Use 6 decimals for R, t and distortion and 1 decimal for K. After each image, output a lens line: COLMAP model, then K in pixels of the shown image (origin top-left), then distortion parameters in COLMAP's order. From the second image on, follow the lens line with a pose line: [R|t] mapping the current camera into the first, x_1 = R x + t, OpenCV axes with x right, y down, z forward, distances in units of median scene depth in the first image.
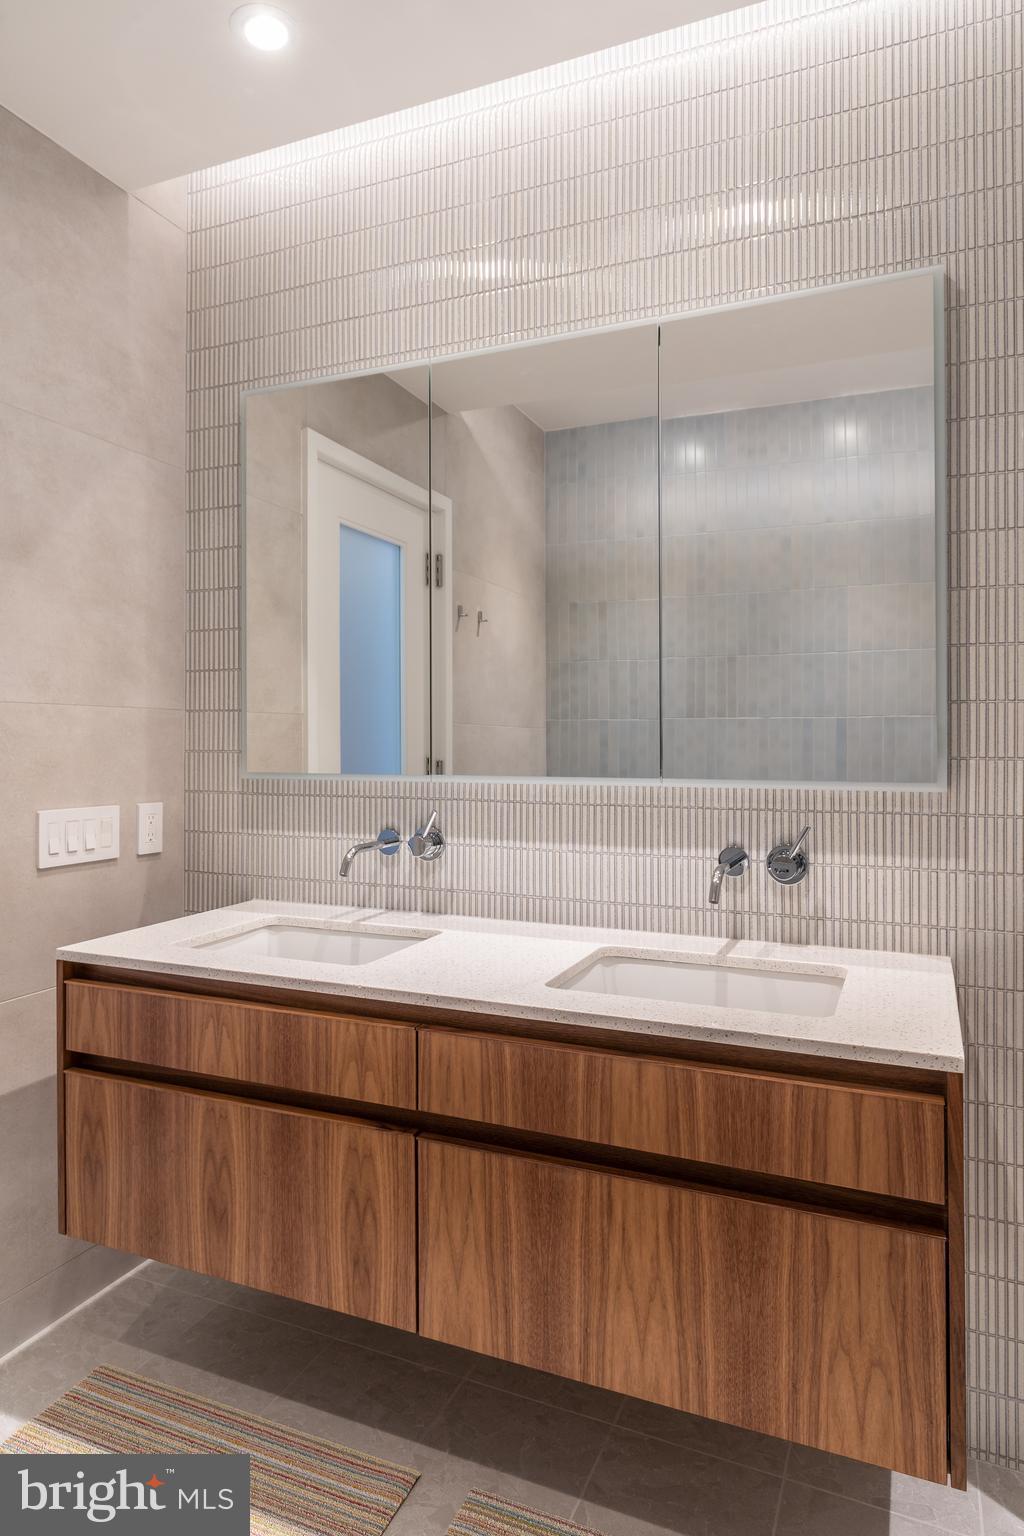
lens RADIAL K [[946.4, 0, 512.0], [0, 946.4, 768.0], [0, 0, 1]] dist [-0.001537, -0.000073]
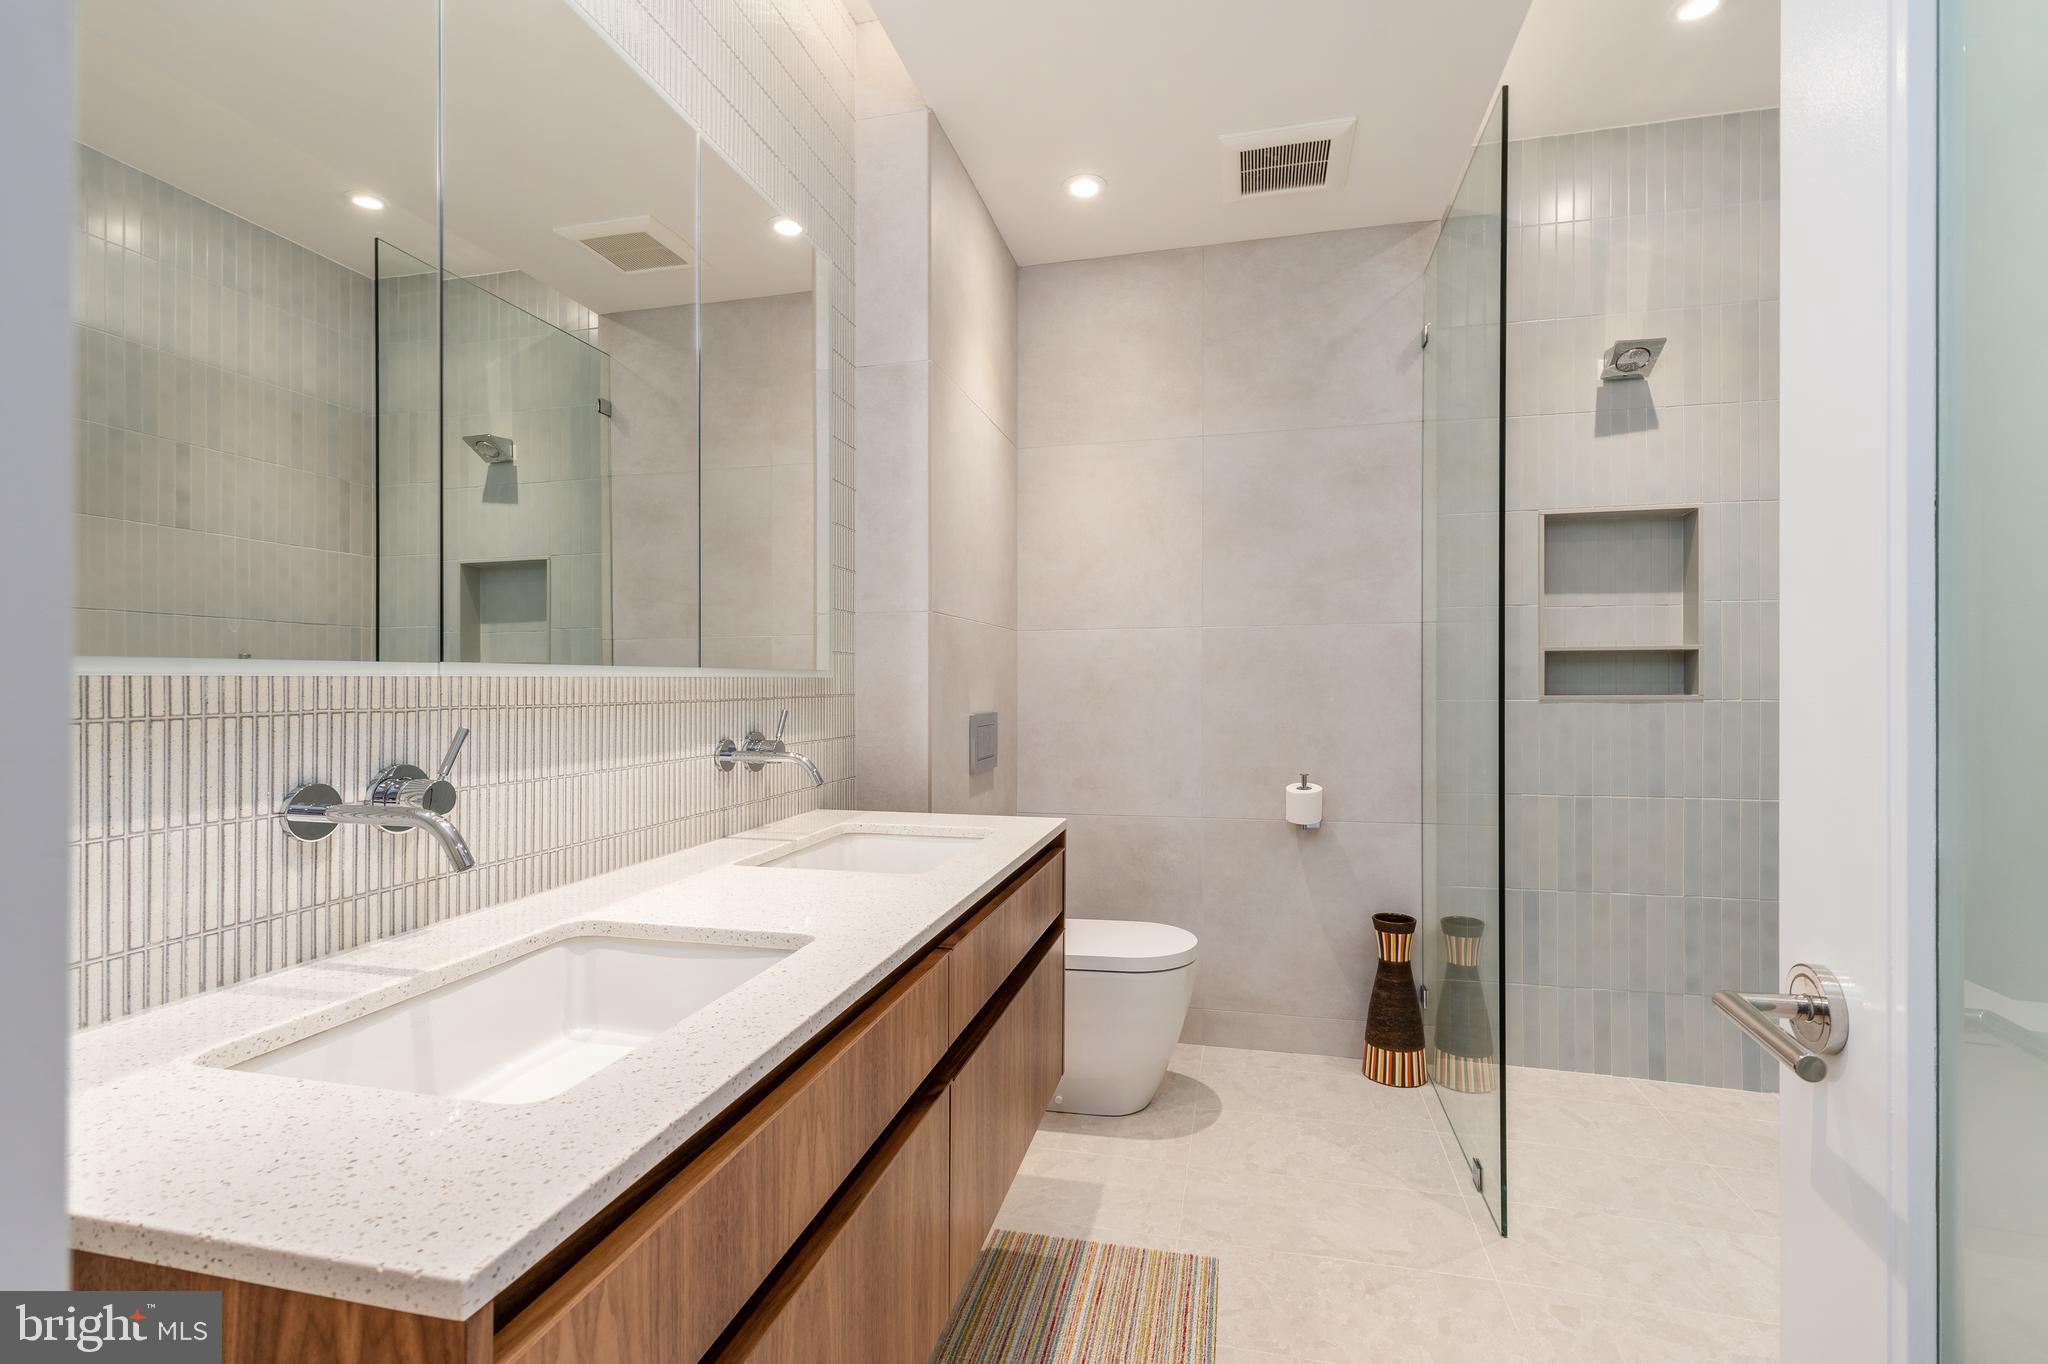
lens RADIAL K [[927.7, 0, 1024.0], [0, 927.7, 682.0], [0, 0, 1]] dist [0.002992, 0.000167]
pose [[-0.168502, 0.001367, 0.985700, -0.697581], [0.040176, 0.999178, 0.005483, 0.030532], [-0.984882, 0.040525, -0.168418, 0.815758]]
